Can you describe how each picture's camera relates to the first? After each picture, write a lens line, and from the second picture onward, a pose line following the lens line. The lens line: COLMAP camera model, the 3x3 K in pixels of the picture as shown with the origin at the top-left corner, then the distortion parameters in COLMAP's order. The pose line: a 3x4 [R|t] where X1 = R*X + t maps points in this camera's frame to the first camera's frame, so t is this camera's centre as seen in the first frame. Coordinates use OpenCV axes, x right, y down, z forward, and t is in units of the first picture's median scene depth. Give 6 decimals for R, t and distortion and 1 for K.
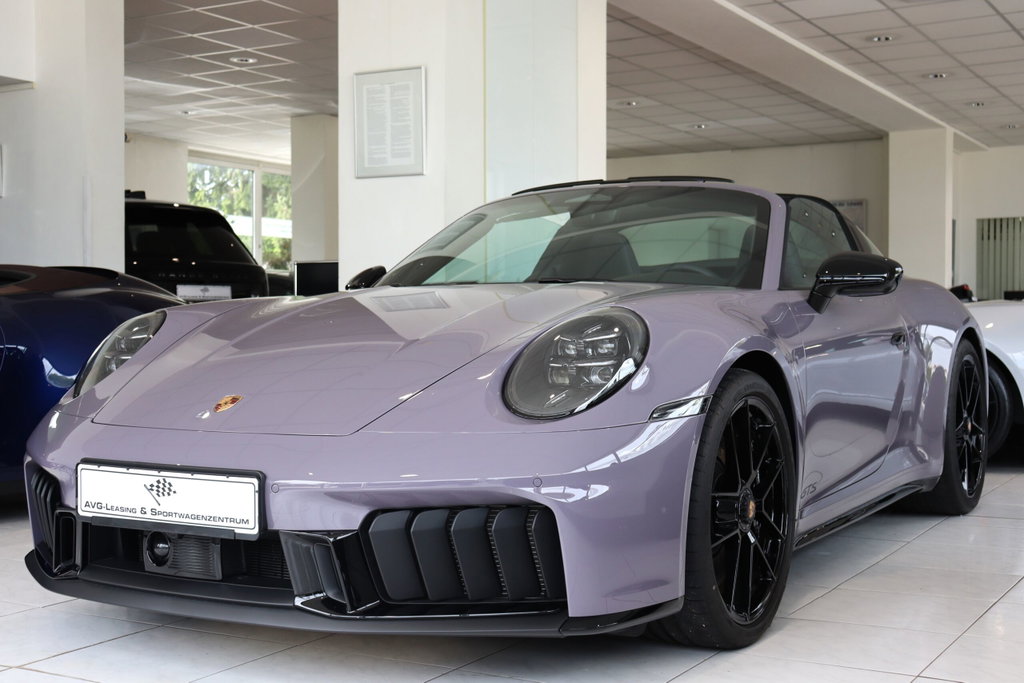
lens RADIAL K [[1310.8, 0, 512.0], [0, 1310.8, 341.5], [0, 0, 1]] dist [0.014768, 0.049233]
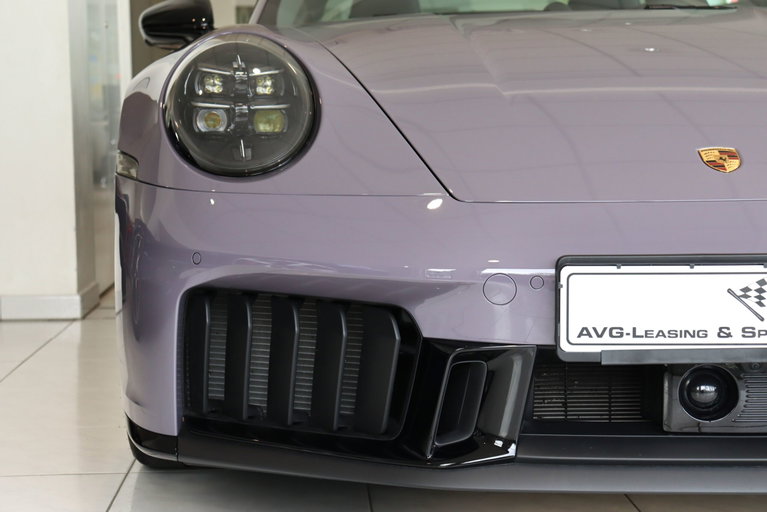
lens RADIAL K [[1474.7, 0, 364.1], [0, 1474.7, 255.2], [0, 0, 1]] dist [0.238338, -0.027613]
pose [[0.837993, -0.051656, 0.543231, -0.773095], [0.015178, 0.997331, 0.071422, 0.039676], [-0.545470, -0.051606, 0.836540, 0.495970]]
